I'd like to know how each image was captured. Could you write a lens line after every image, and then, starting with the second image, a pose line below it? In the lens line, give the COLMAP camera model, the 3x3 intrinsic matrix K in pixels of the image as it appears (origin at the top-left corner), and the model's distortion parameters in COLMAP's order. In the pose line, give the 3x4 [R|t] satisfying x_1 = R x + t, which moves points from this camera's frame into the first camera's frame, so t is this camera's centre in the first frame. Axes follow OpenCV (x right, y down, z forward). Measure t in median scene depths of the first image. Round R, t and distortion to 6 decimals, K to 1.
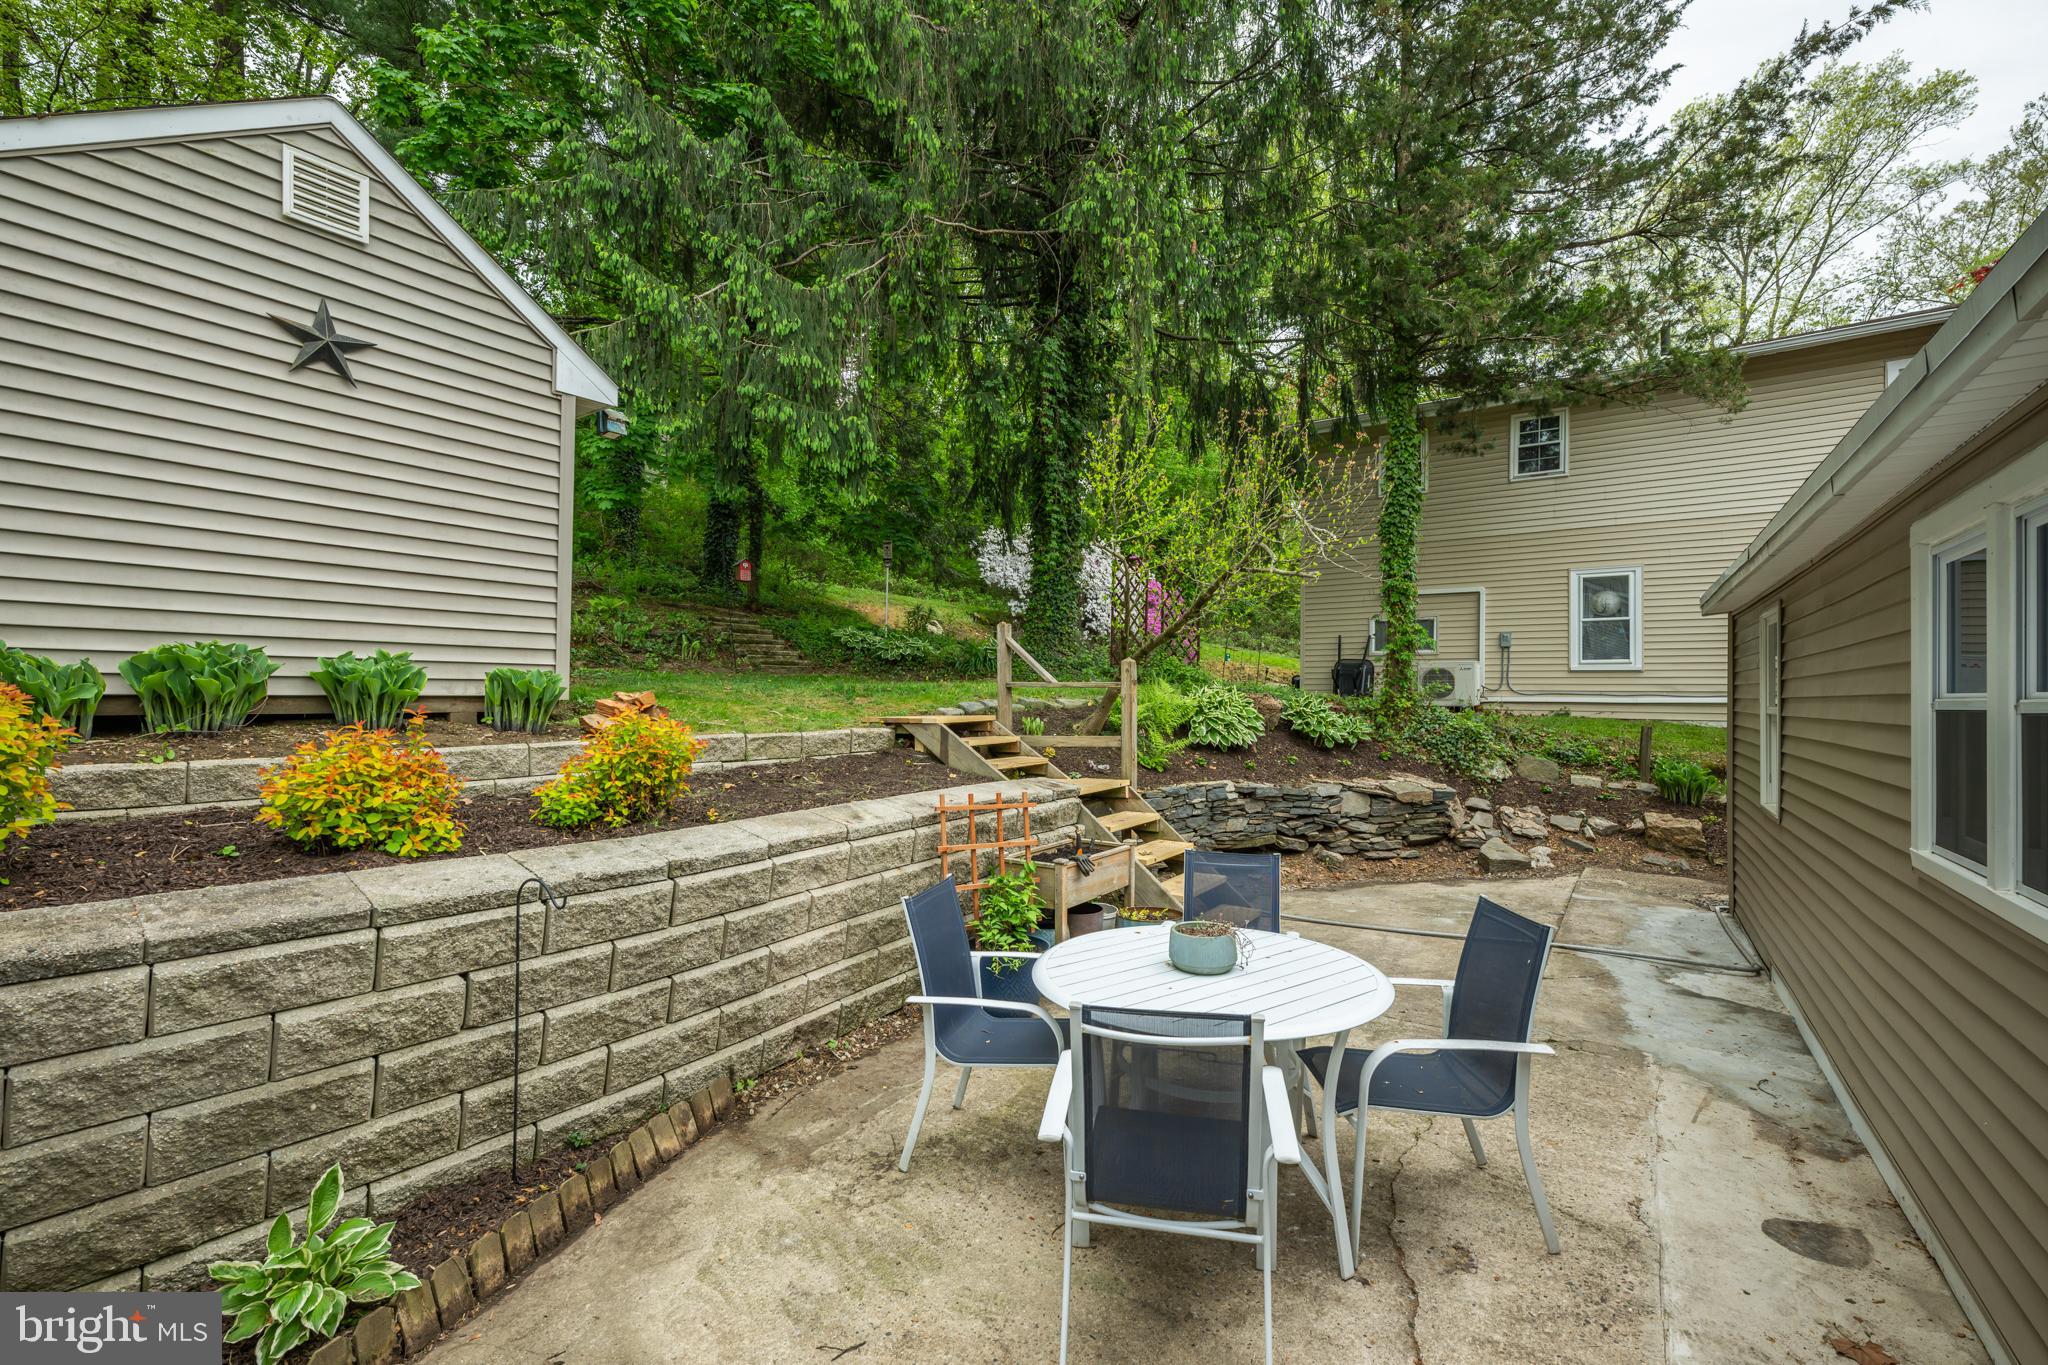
lens RADIAL K [[854.8, 0, 1022.9], [0, 854.8, 685.8], [0, 0, 1]] dist [0.001913, -0.000315]
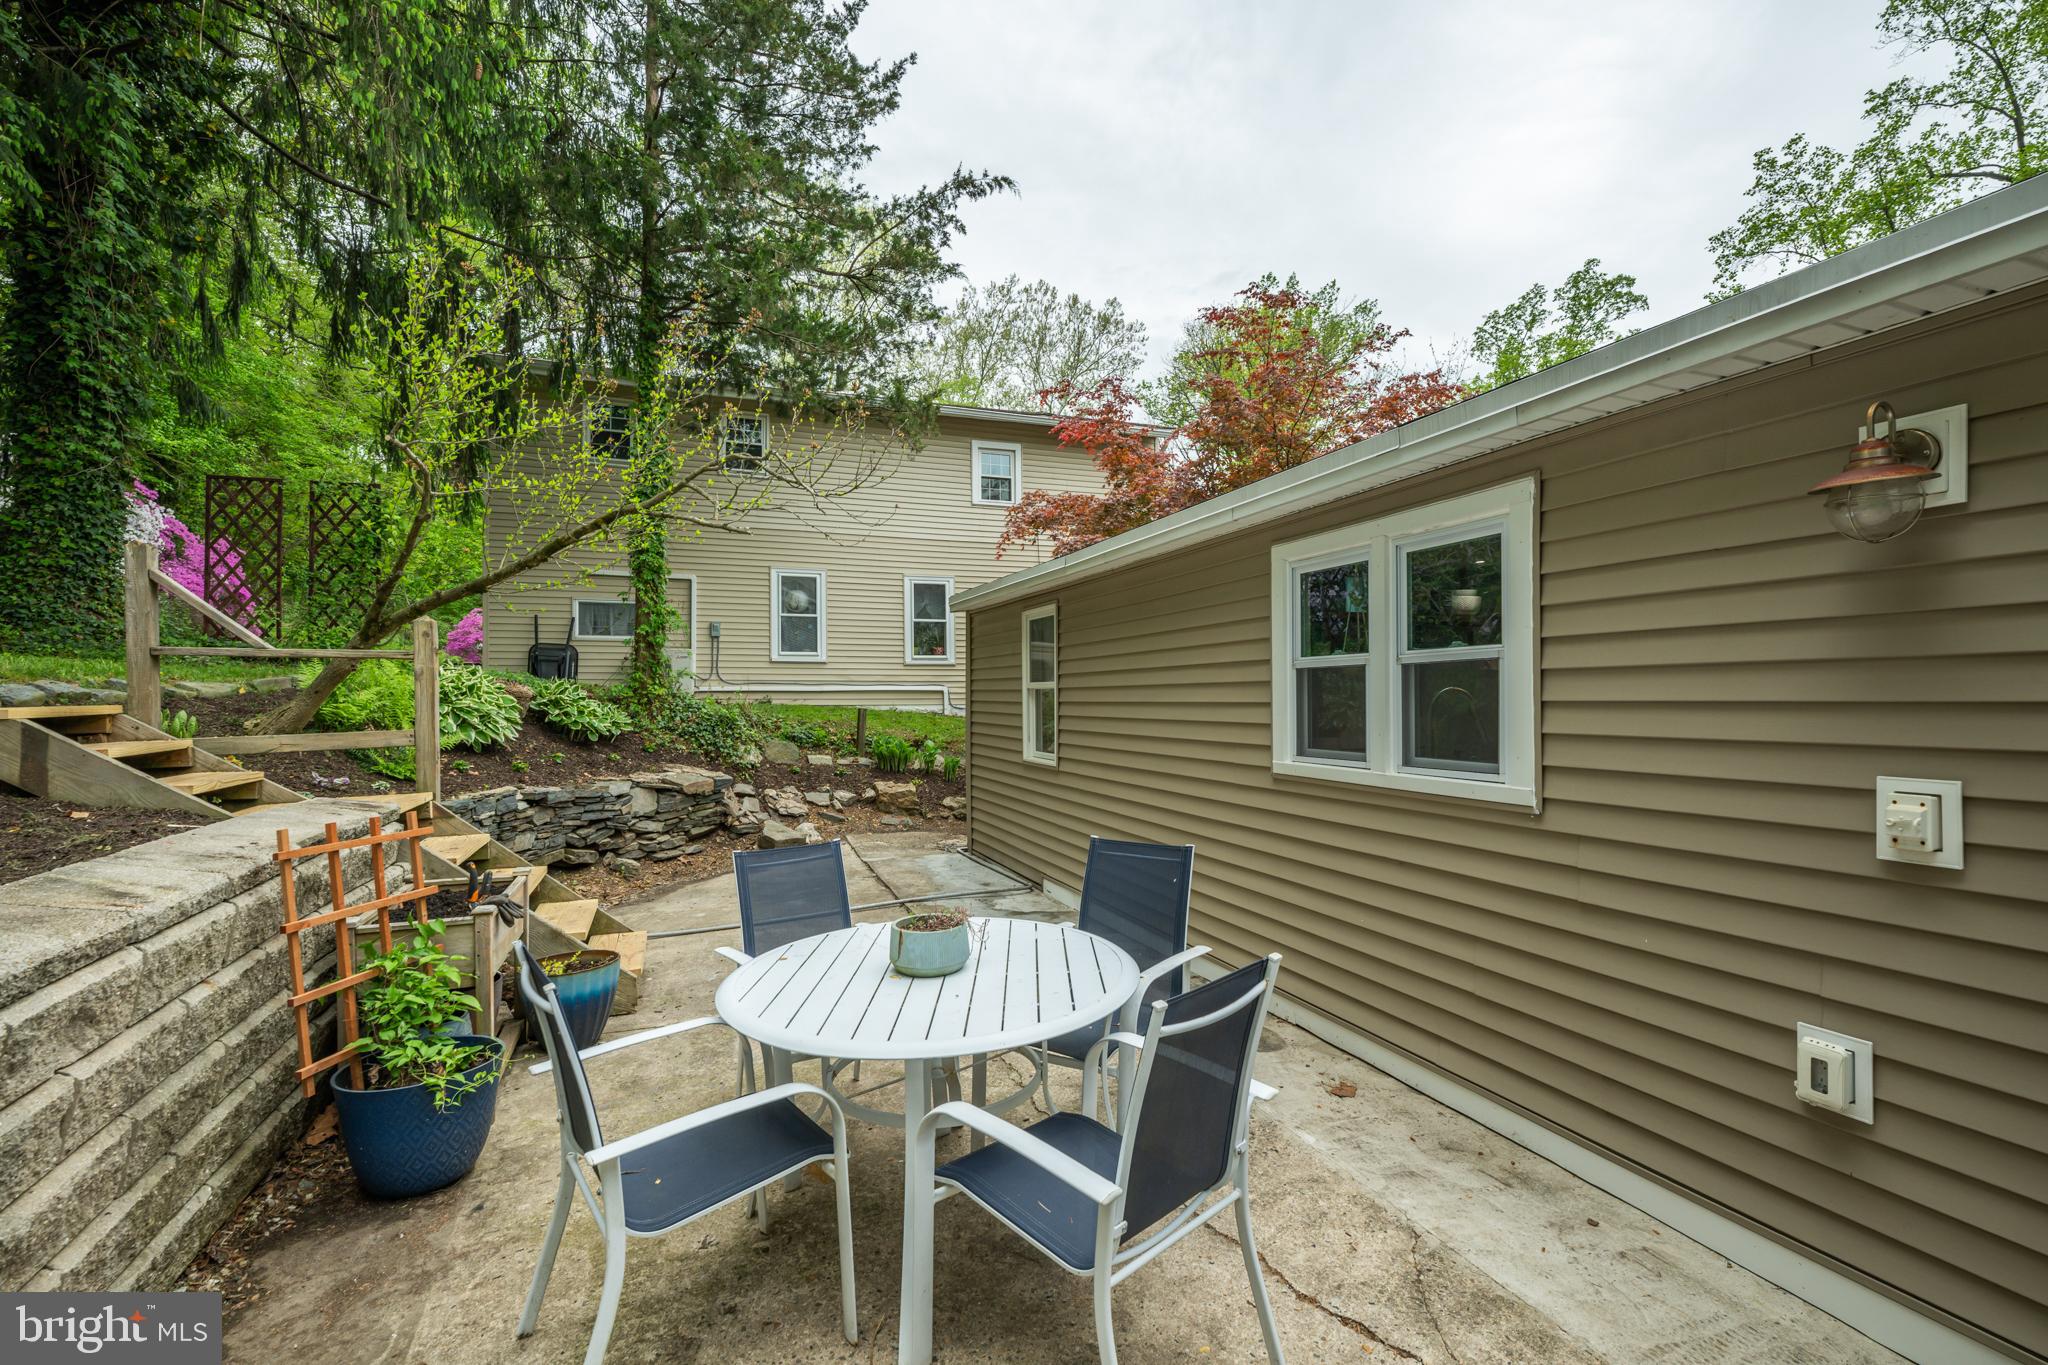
lens RADIAL K [[898.4, 0, 1029.4], [0, 898.4, 693.0], [0, 0, 1]] dist [-0.001144, -0.000105]
pose [[0.554531, -0.004703, 0.832150, -0.160231], [-0.002121, 0.999973, 0.007066, 0.018088], [-0.832160, -0.005683, 0.554506, 0.148396]]
